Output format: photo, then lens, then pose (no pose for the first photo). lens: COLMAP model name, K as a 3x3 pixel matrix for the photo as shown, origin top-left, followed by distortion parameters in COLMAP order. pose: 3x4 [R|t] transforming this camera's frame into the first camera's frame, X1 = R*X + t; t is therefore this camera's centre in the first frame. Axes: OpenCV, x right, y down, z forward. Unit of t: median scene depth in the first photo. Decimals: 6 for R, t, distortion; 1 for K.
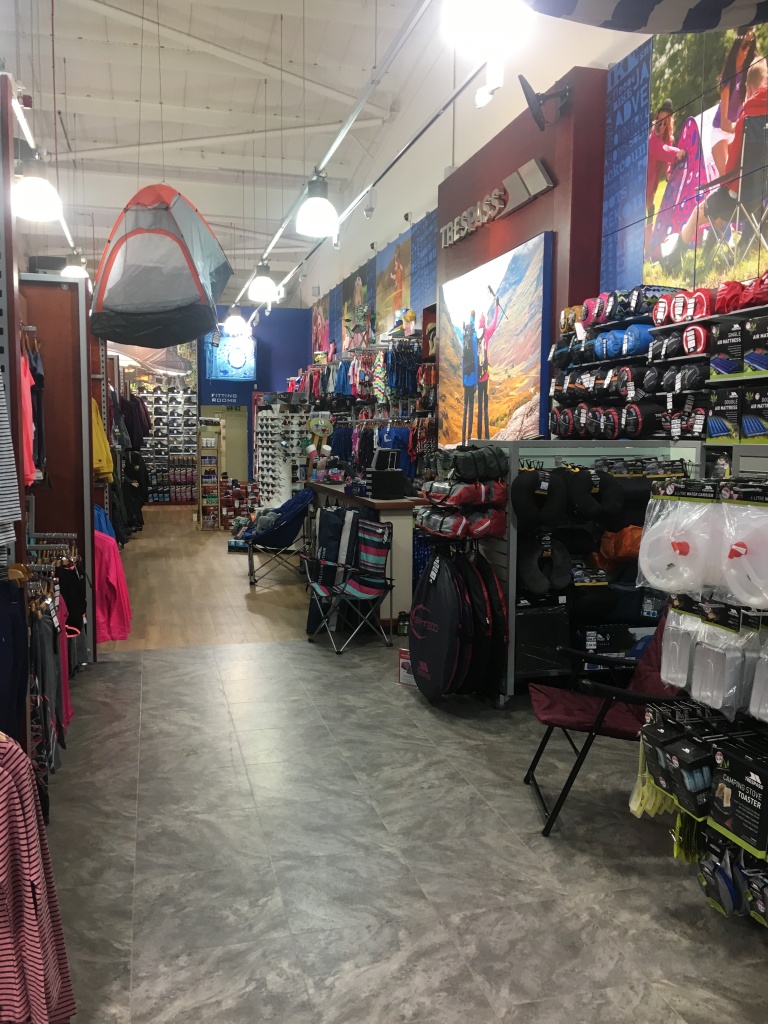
lens RADIAL K [[888.0, 0, 384.0], [0, 888.0, 512.0], [0, 0, 1]] dist [0.033053, -0.020666]
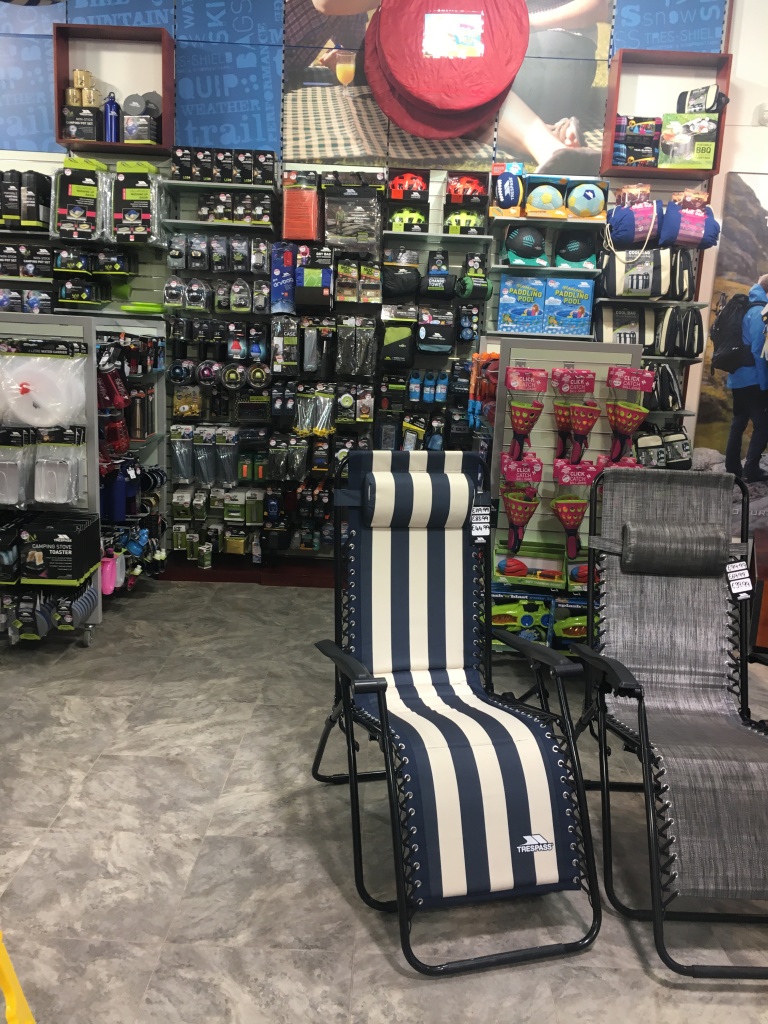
lens RADIAL K [[888.0, 0, 384.0], [0, 888.0, 512.0], [0, 0, 1]] dist [0.033053, -0.020666]
pose [[0.256608, -0.185216, 0.948603, -0.844951], [0.039116, 0.982653, 0.181283, 0.000927], [-0.965724, -0.009413, 0.259401, 0.073328]]
